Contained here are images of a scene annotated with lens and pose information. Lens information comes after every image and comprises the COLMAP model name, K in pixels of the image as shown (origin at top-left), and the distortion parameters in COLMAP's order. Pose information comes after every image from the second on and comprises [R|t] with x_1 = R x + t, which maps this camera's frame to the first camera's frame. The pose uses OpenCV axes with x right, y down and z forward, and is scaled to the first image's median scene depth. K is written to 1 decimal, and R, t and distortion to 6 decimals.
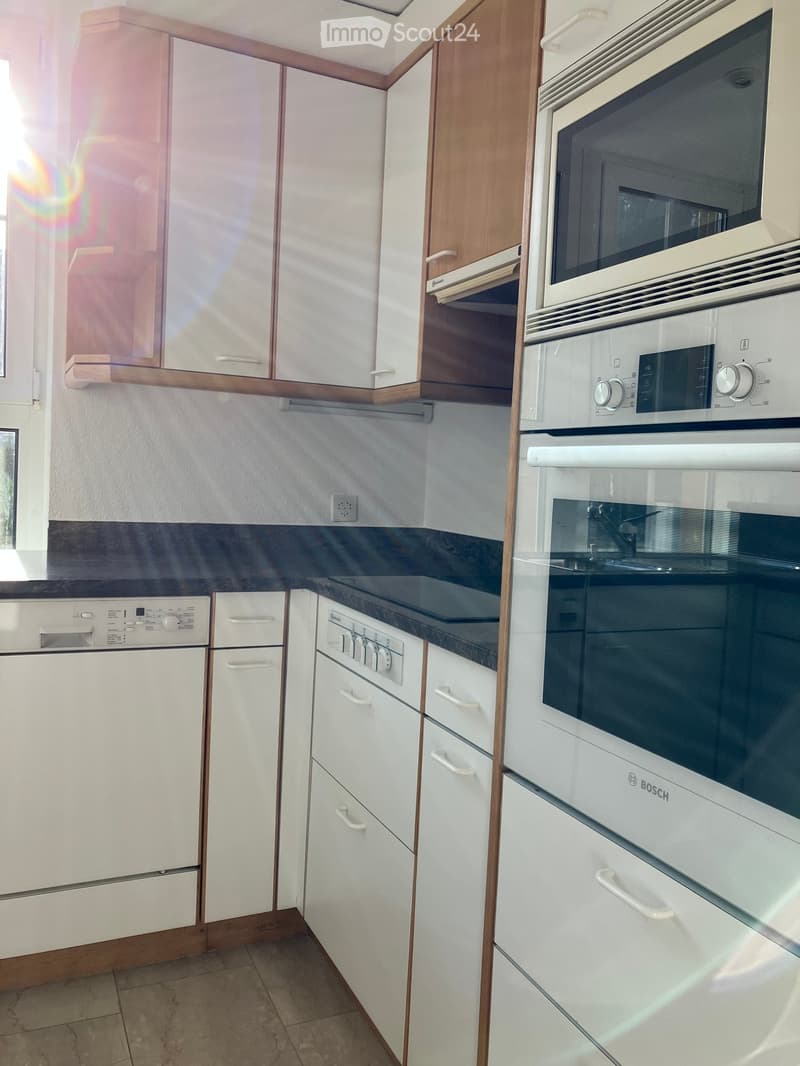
lens RADIAL K [[879.0, 0, 396.4], [0, 879.0, 527.7], [0, 0, 1]] dist [0.040730, -0.035153]
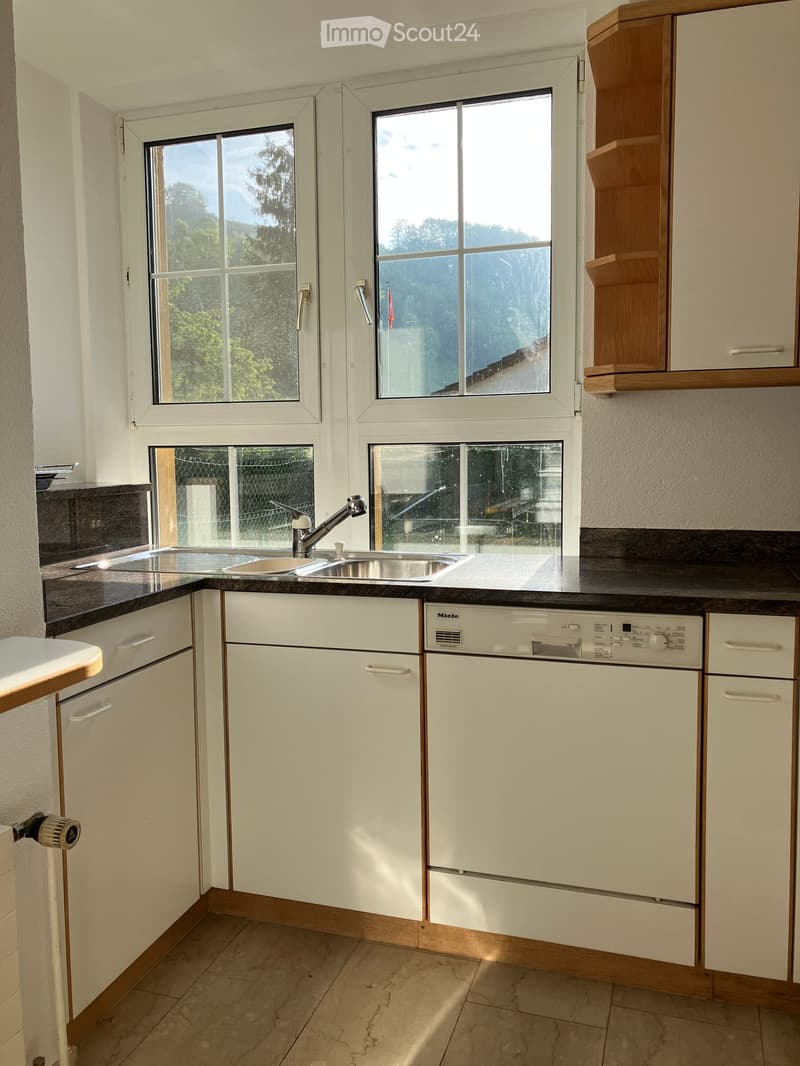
lens RADIAL K [[879.0, 0, 406.2], [0, 879.0, 526.9], [0, 0, 1]] dist [0.040730, -0.035153]
pose [[0.739653, 0.007155, -0.672951, 0.177282], [0.005895, 0.999836, 0.017110, -0.032956], [0.672963, -0.016622, 0.739490, 0.113100]]
